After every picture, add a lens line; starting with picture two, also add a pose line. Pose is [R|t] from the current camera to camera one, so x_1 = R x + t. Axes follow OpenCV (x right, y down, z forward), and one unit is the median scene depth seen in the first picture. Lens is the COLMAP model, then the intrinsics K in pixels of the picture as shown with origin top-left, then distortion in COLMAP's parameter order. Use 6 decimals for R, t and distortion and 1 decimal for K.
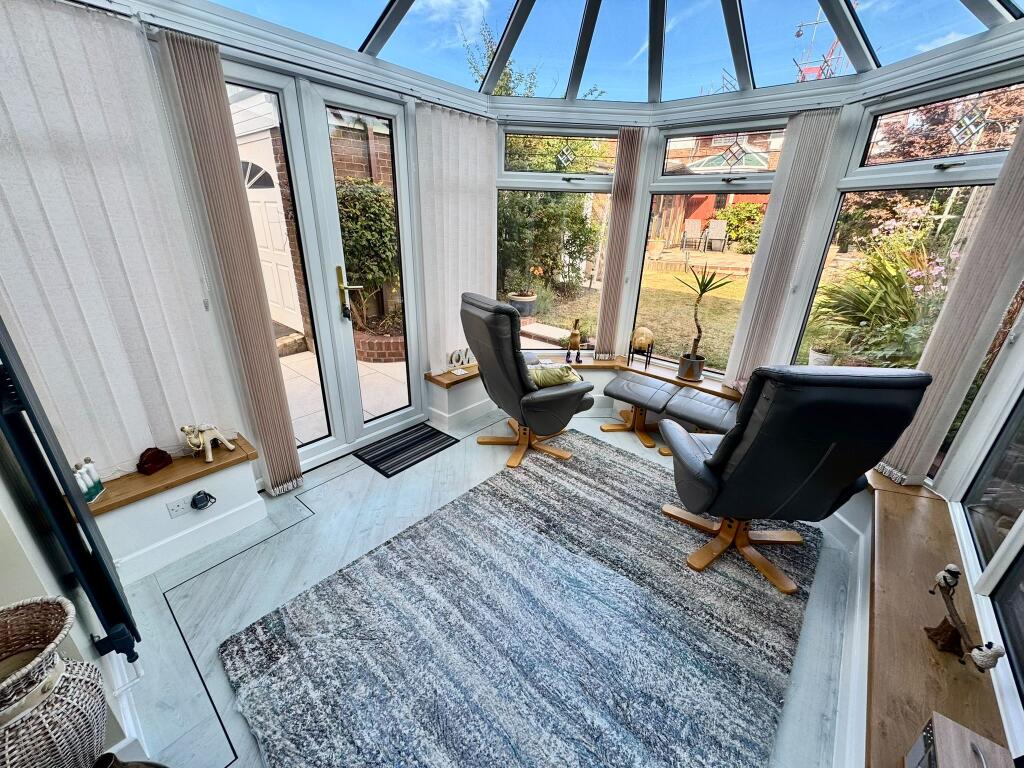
lens RADIAL K [[411.2, 0, 509.3], [0, 411.2, 384.9], [0, 0, 1]] dist [0.002199, -0.001613]
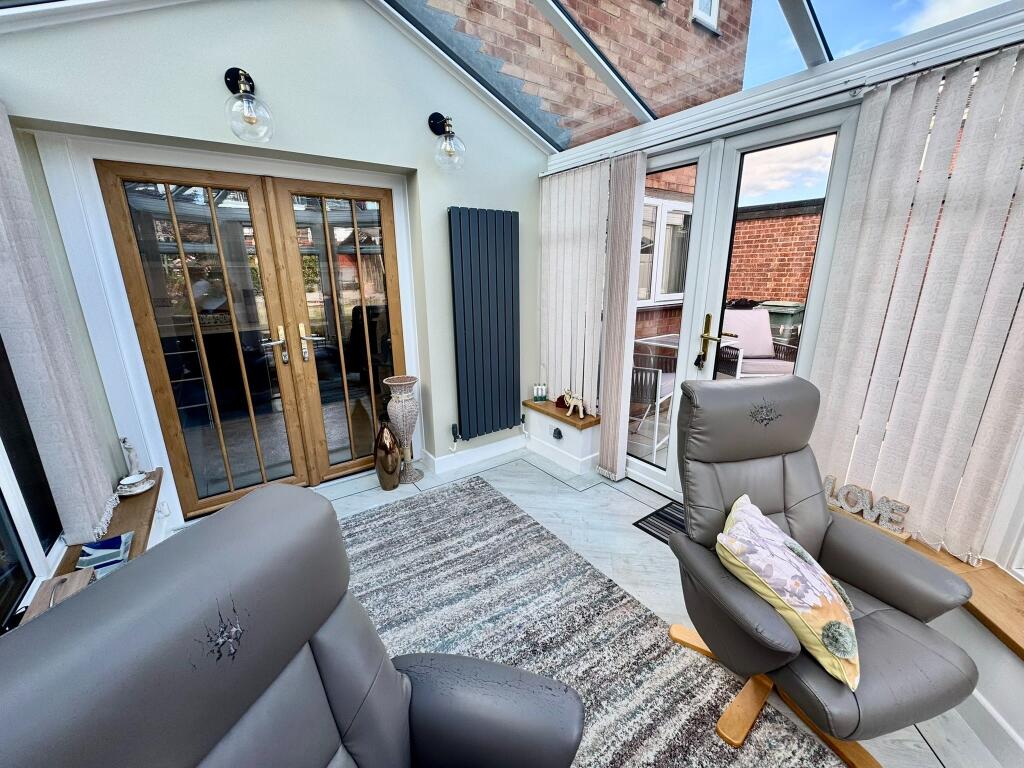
lens RADIAL K [[411.2, 0, 510.2], [0, 411.2, 383.5], [0, 0, 1]] dist [0.002199, -0.001613]
pose [[-0.248430, 0.234036, -0.939952, 0.787541], [-0.365692, 0.875904, 0.314741, -0.339215], [0.896968, 0.421924, -0.132015, 0.944076]]
